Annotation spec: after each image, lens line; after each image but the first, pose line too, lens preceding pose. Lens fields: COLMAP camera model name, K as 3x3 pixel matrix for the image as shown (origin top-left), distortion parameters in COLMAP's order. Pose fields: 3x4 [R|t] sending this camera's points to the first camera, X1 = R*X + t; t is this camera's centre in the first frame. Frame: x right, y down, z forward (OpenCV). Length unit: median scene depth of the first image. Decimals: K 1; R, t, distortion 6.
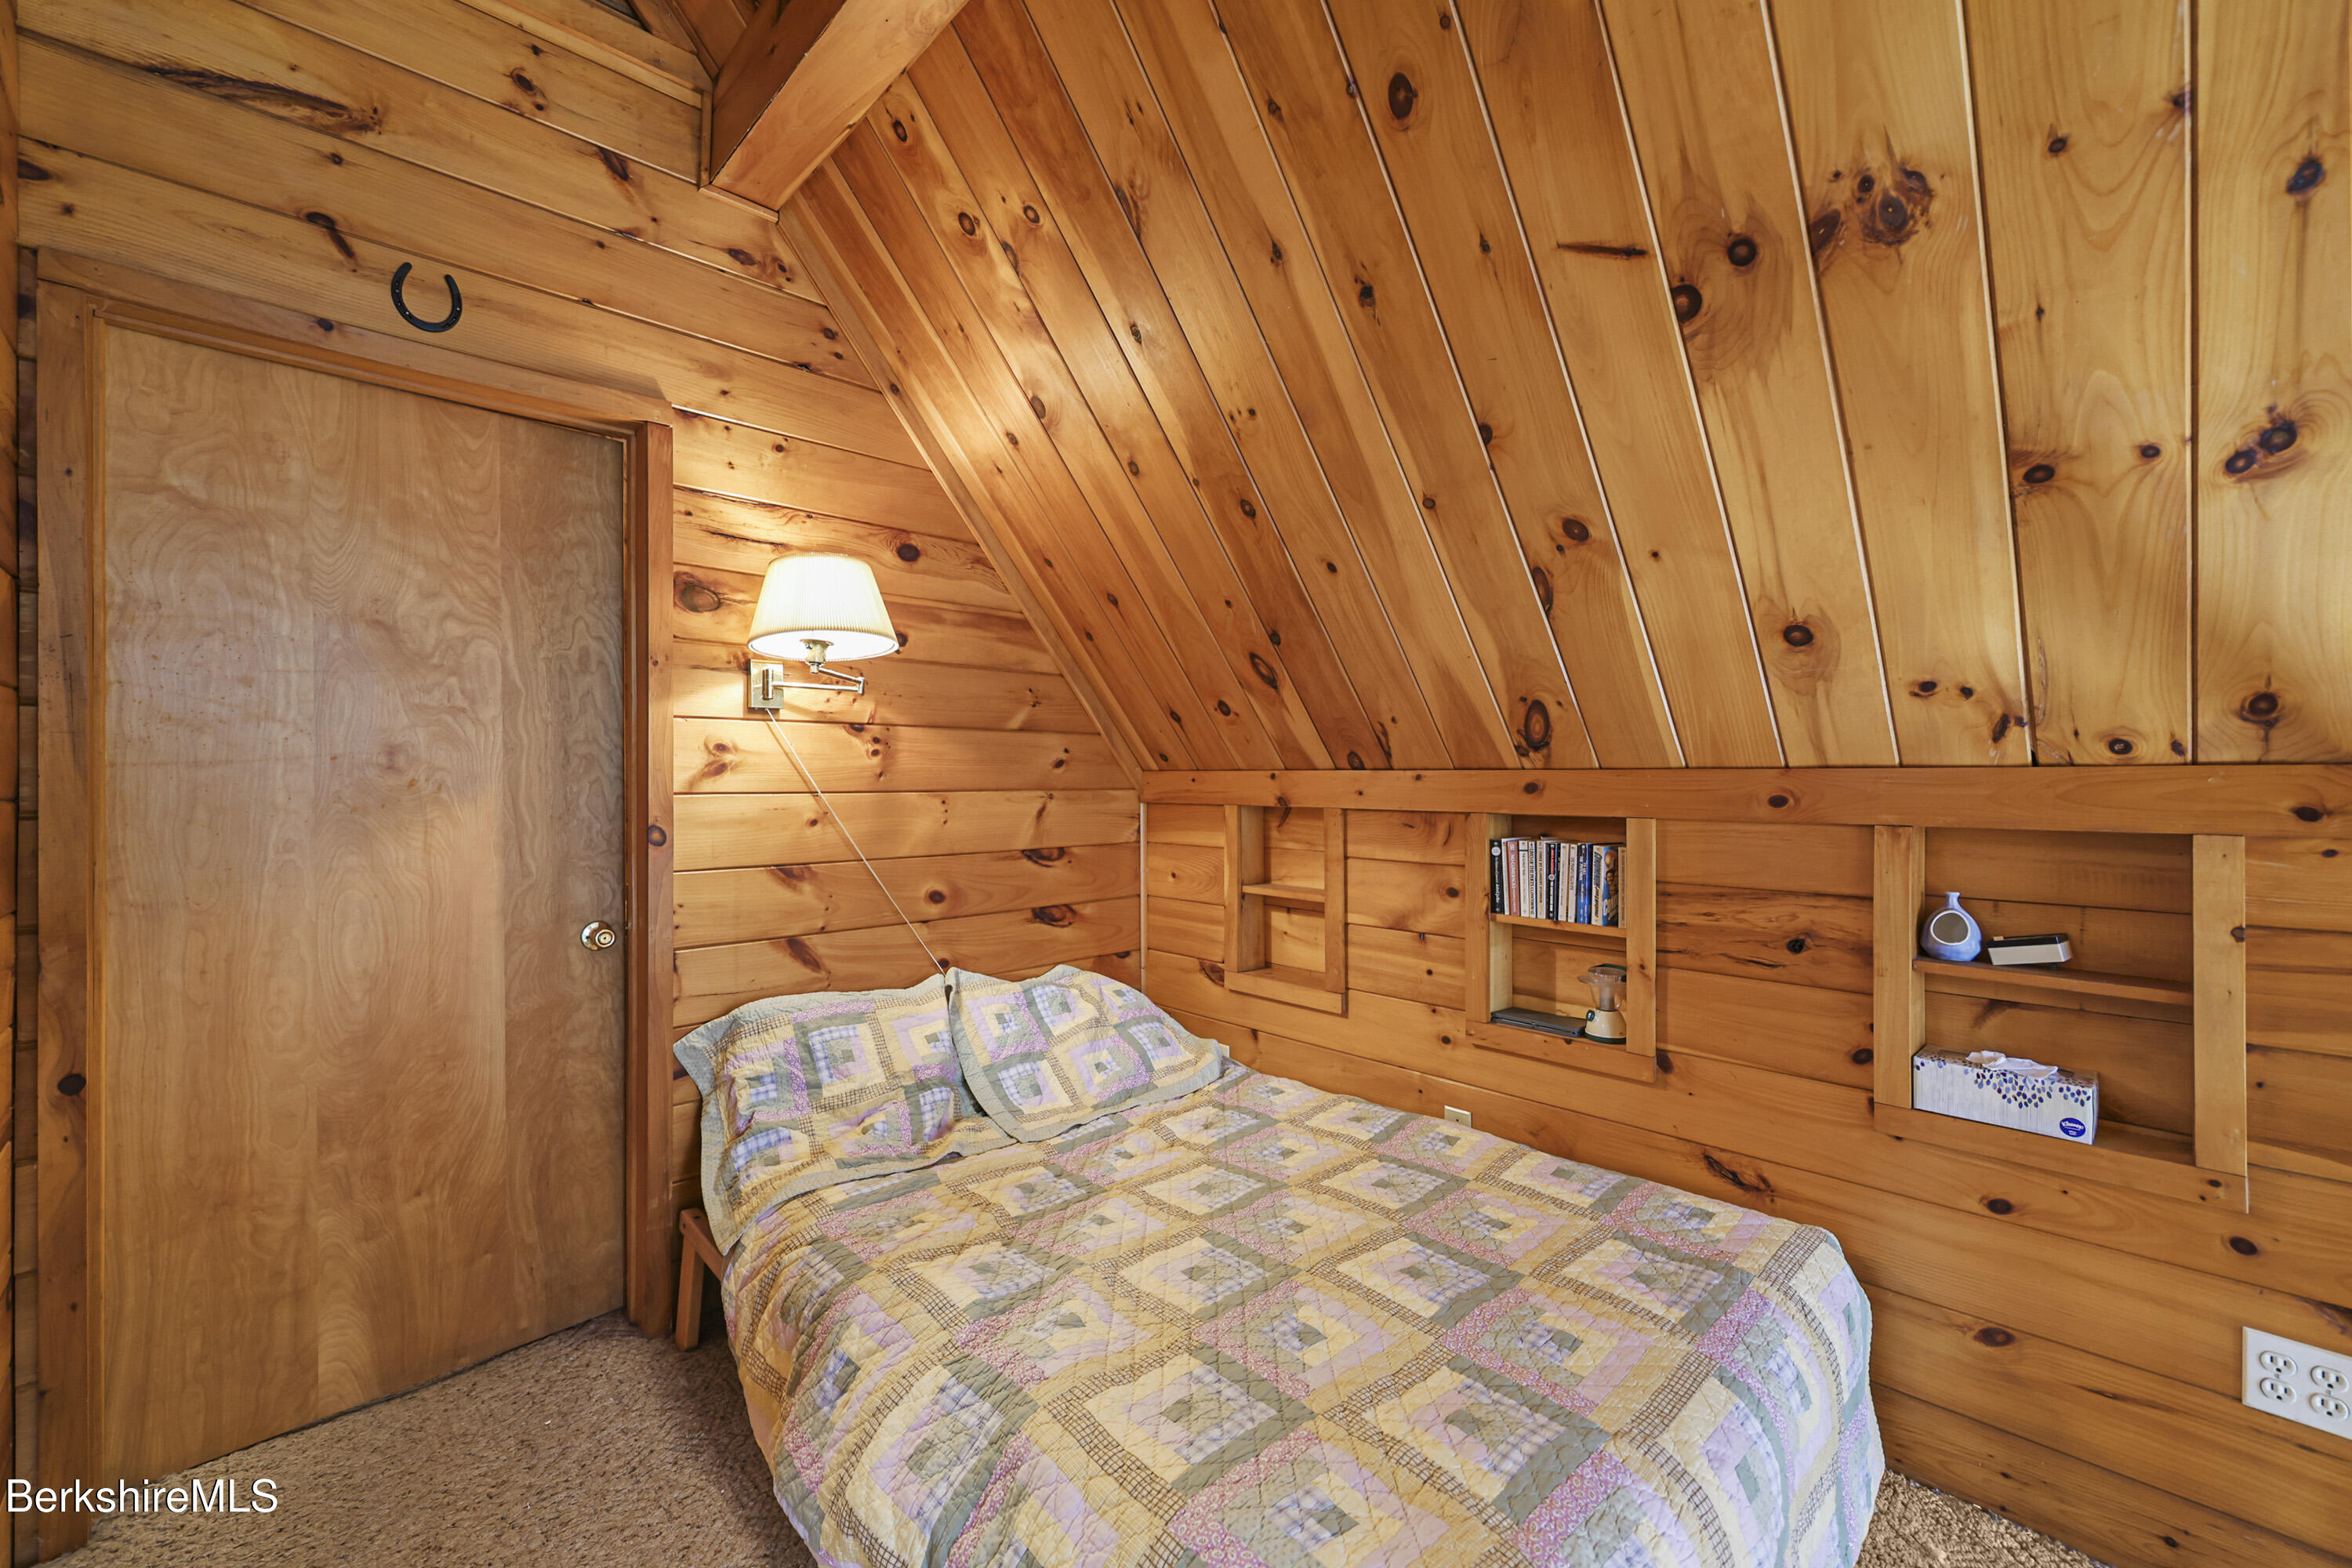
lens RADIAL K [[967.8, 0, 1183.2], [0, 967.8, 771.2], [0, 0, 1]] dist [0.001758, -0.000581]
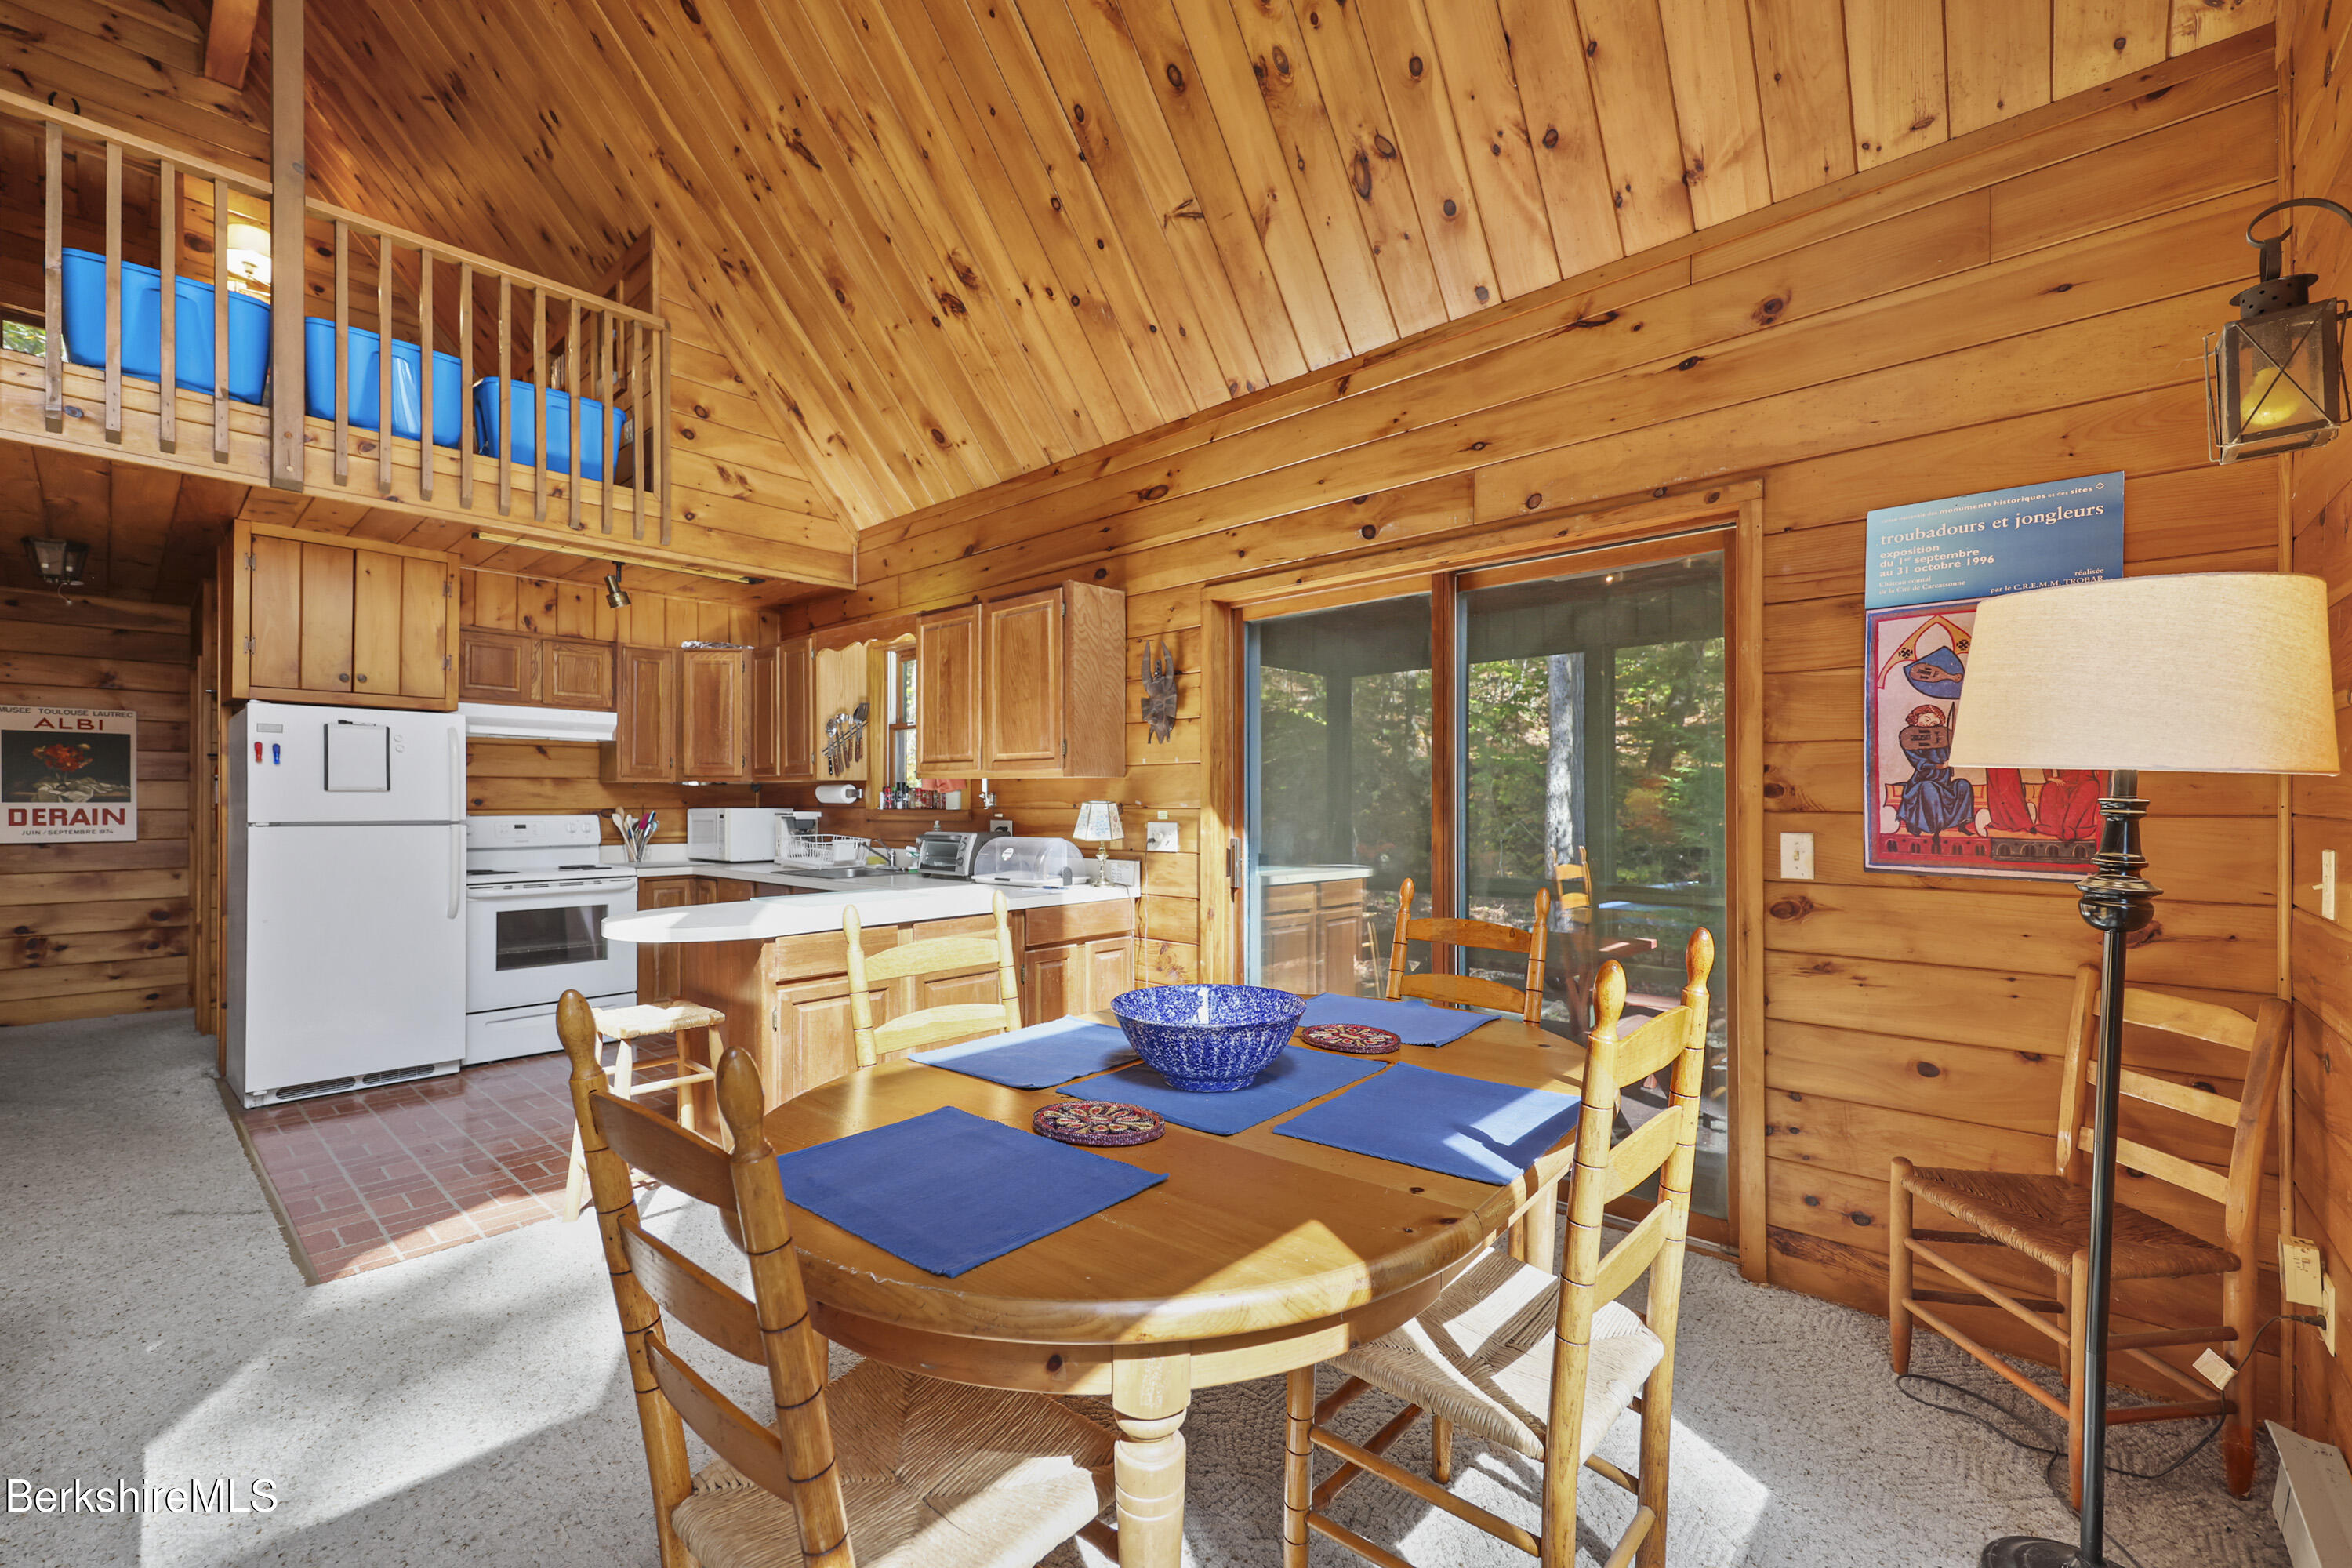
lens RADIAL K [[967.8, 0, 1190.8], [0, 967.8, 803.0], [0, 0, 1]] dist [0.001758, -0.000581]
pose [[0.996123, -0.001934, 0.087954, 1.977142], [0.000675, 0.999897, 0.014339, 1.329187], [-0.087973, -0.014224, 0.996021, -1.868256]]
